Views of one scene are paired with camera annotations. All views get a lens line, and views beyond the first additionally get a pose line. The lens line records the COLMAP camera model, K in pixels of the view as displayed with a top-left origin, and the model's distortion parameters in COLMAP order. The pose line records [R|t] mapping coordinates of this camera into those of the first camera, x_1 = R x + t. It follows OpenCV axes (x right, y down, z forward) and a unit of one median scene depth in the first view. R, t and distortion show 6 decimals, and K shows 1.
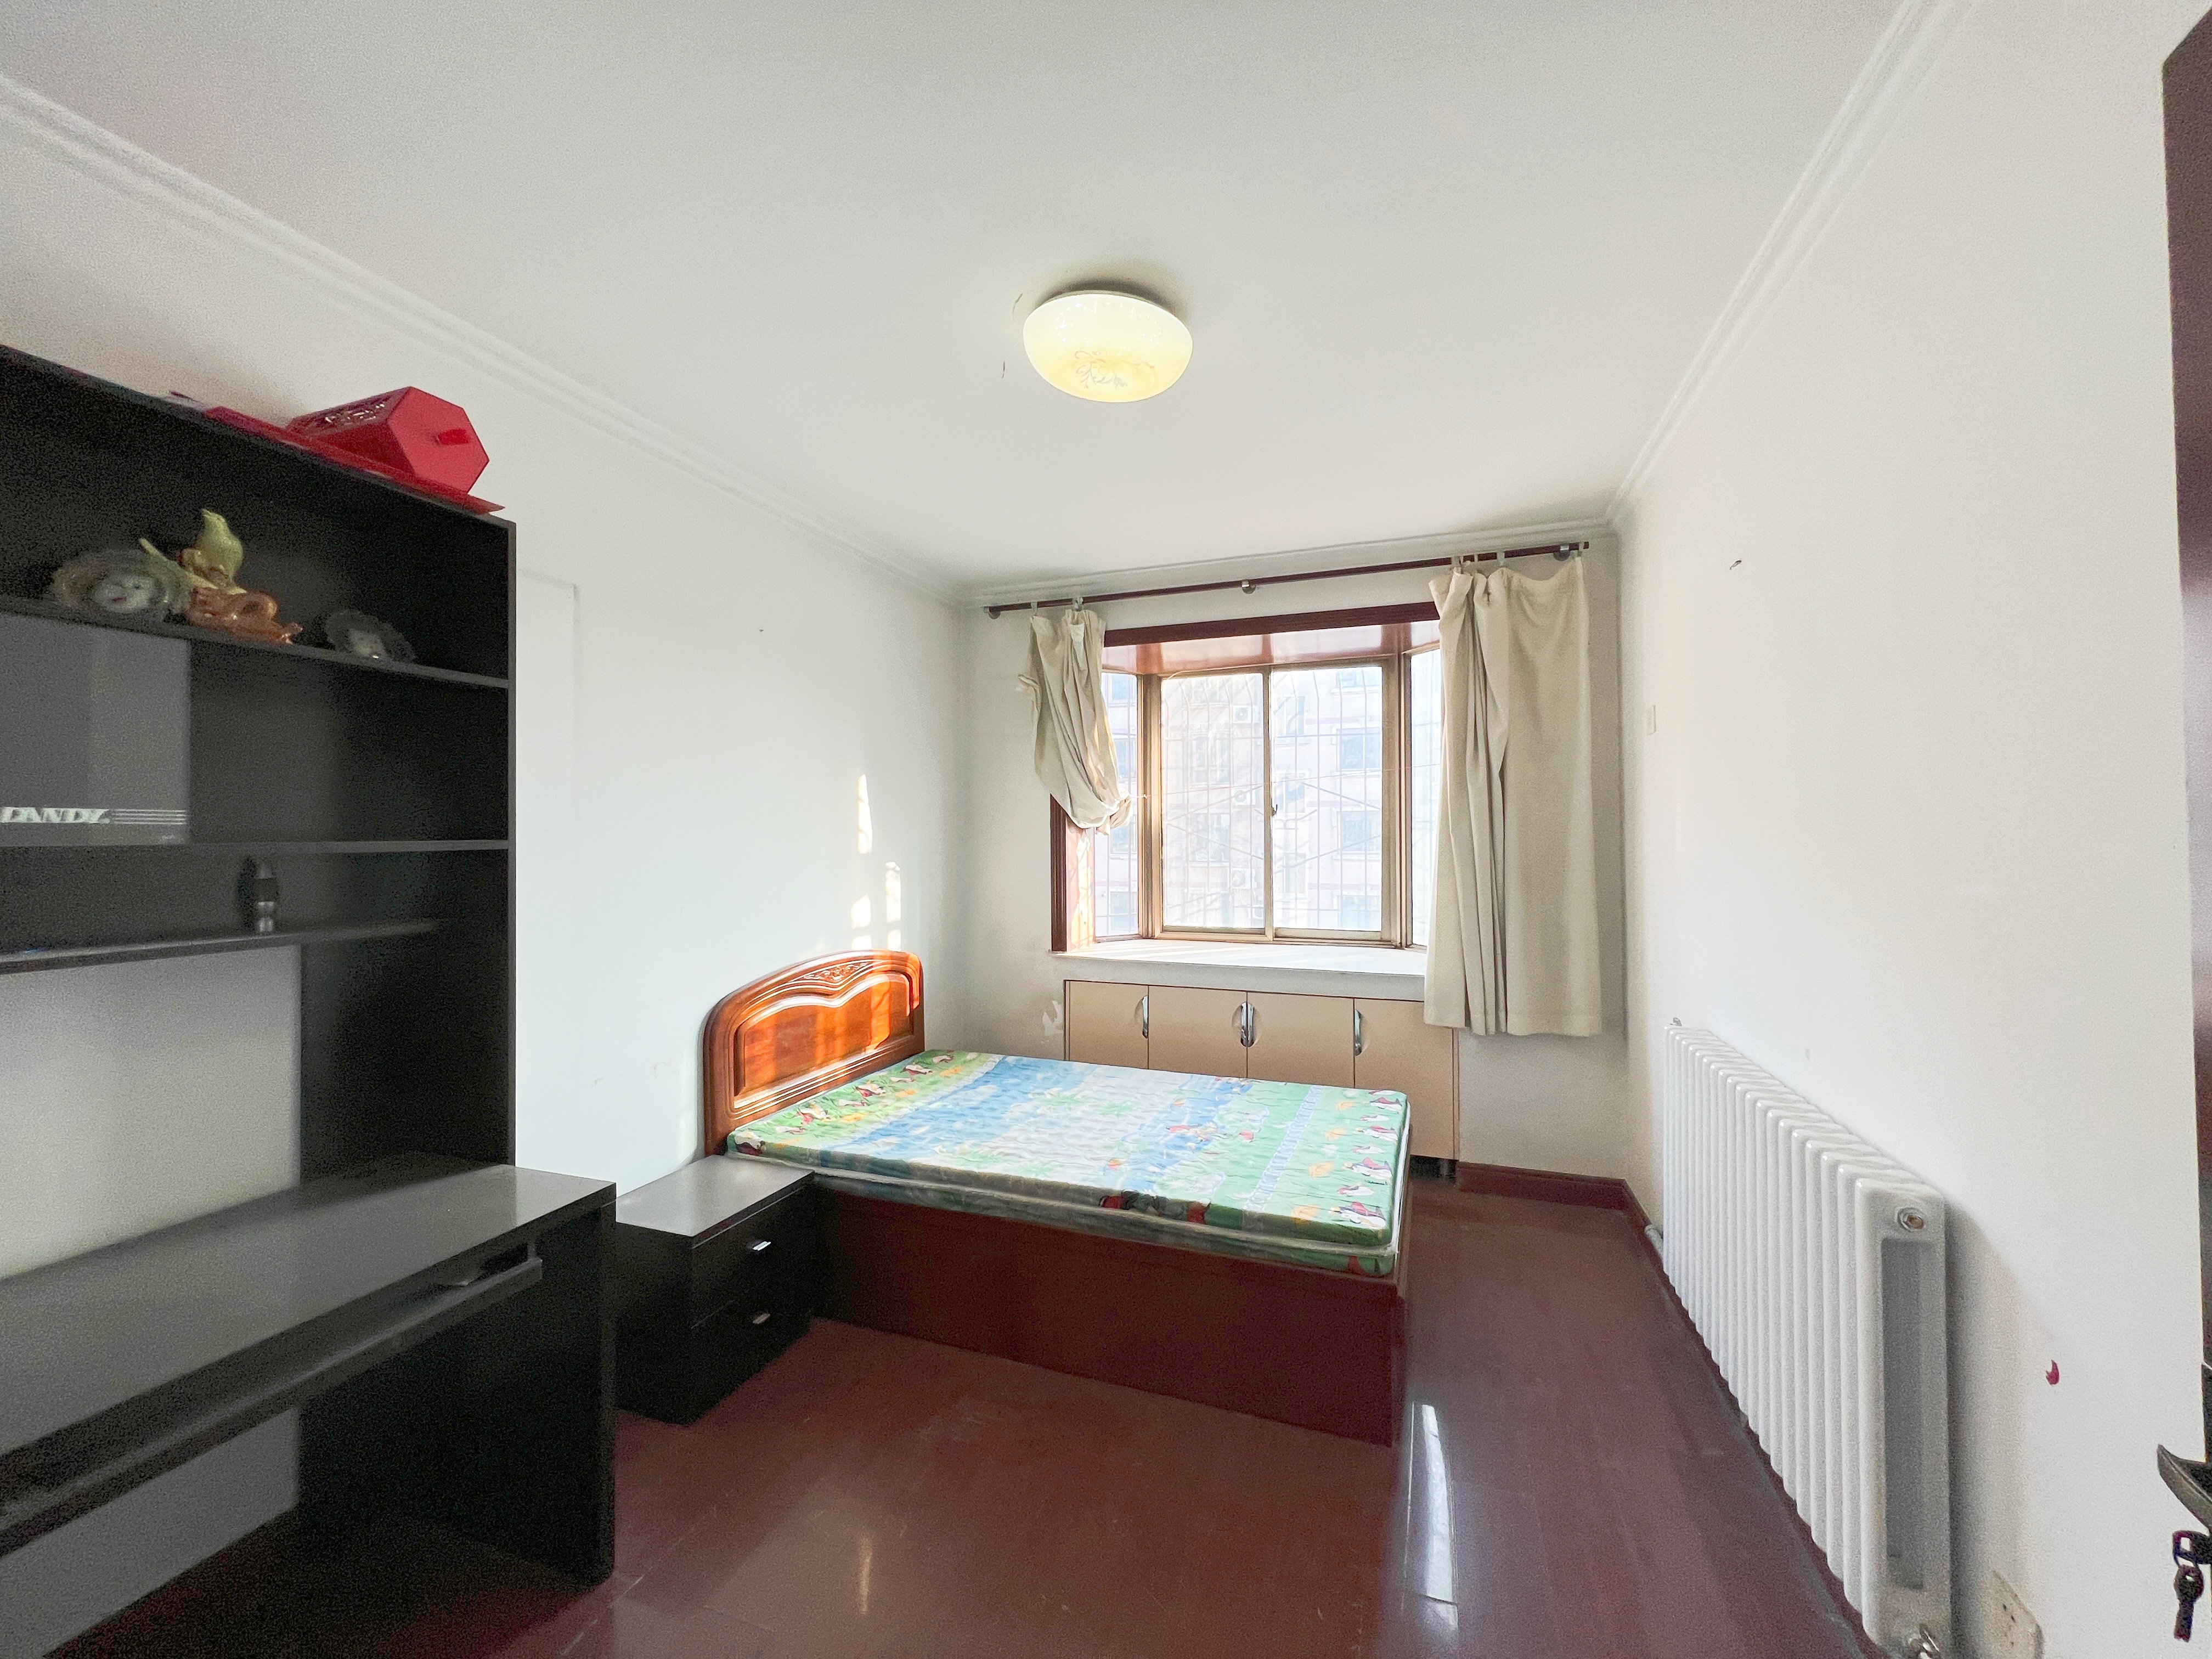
lens RADIAL K [[892.1, 0, 1105.1], [0, 892.1, 832.6], [0, 0, 1]] dist [0.000311, 0.000212]
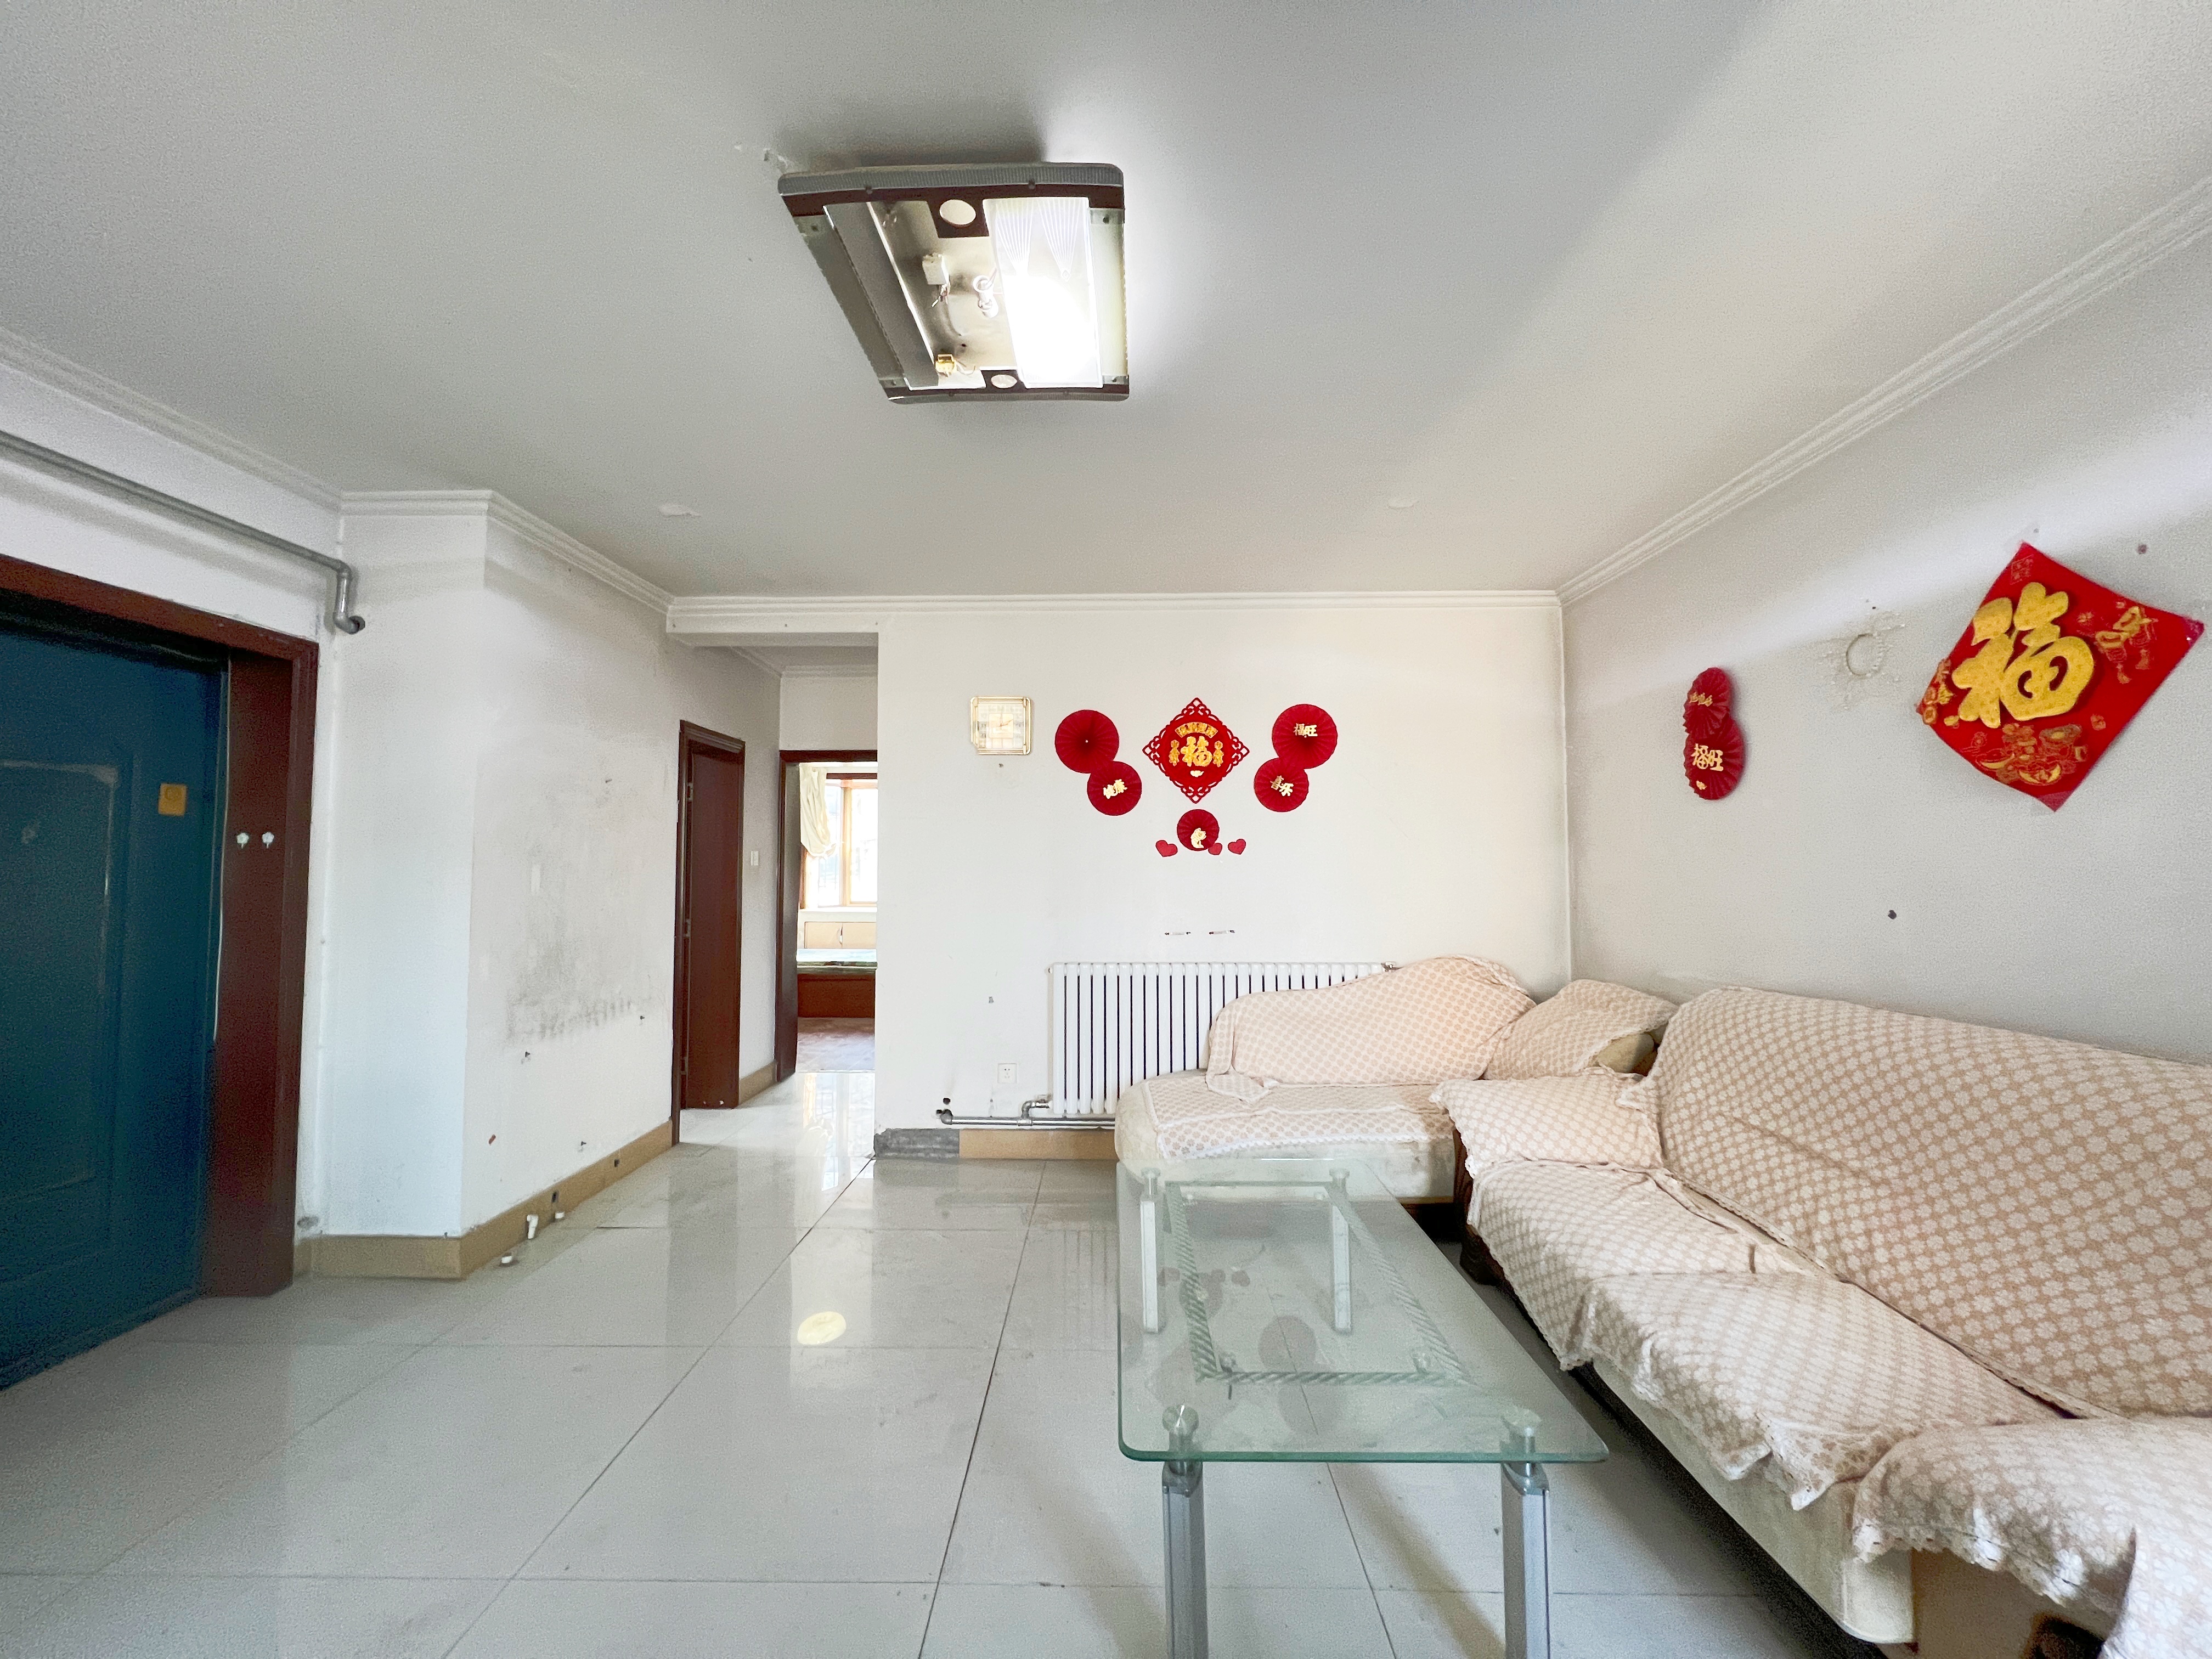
lens RADIAL K [[892.1, 0, 1105.6], [0, 892.1, 826.4], [0, 0, 1]] dist [0.000311, 0.000212]
pose [[0.949834, 0.018490, 0.312208, -0.033247], [-0.006419, 0.999193, -0.039649, 0.001370], [-0.312689, 0.035656, 0.949186, -1.434833]]
